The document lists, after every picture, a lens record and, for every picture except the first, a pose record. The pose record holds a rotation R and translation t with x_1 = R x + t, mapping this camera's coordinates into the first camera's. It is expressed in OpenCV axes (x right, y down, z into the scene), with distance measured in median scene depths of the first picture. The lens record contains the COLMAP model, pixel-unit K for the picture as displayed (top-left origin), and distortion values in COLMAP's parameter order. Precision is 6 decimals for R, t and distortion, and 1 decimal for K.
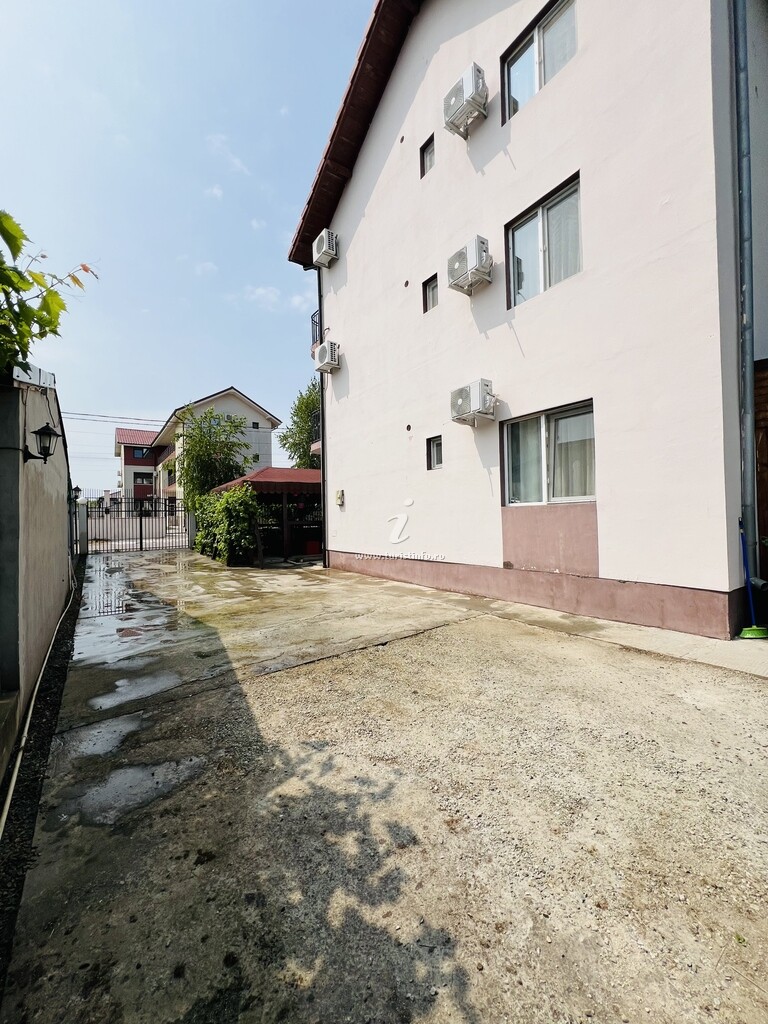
lens RADIAL K [[410.4, 0, 384.8], [0, 410.4, 513.7], [0, 0, 1]] dist [-0.001474, 0.000590]
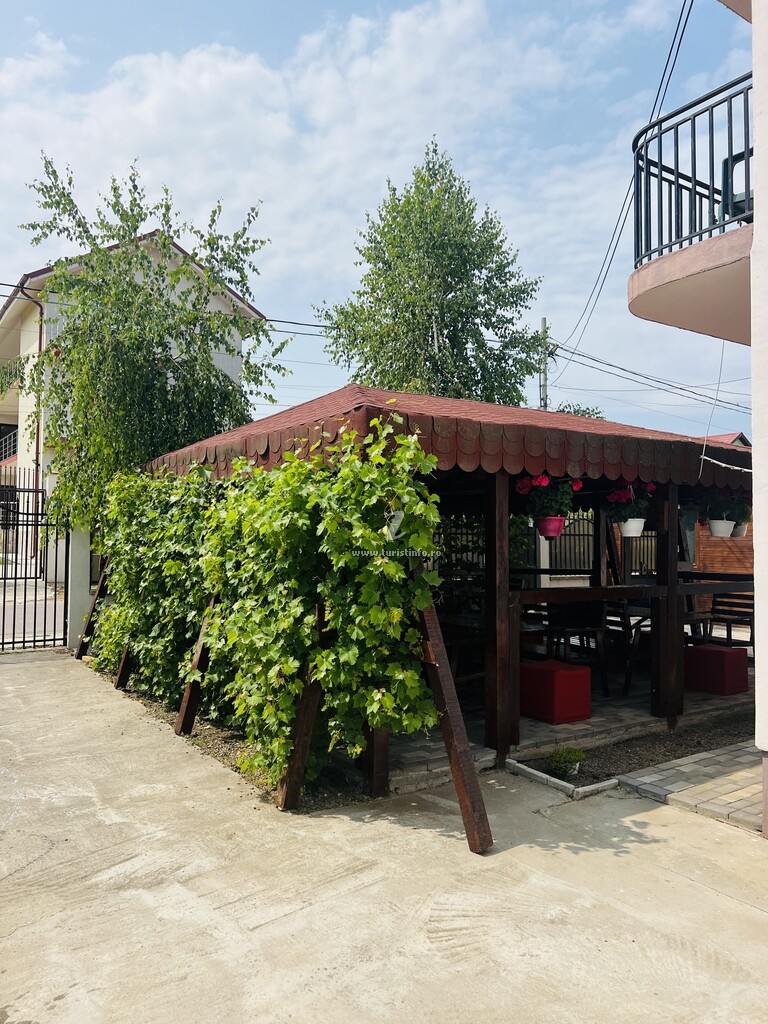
lens RADIAL K [[769.1, 0, 384.3], [0, 769.1, 509.6], [0, 0, 1]] dist [0.051046, -0.048435]
pose [[0.999310, 0.032515, -0.017946, -0.310178], [-0.033029, 0.999030, -0.029123, -0.013779], [0.016982, 0.029696, 0.999415, 0.565485]]
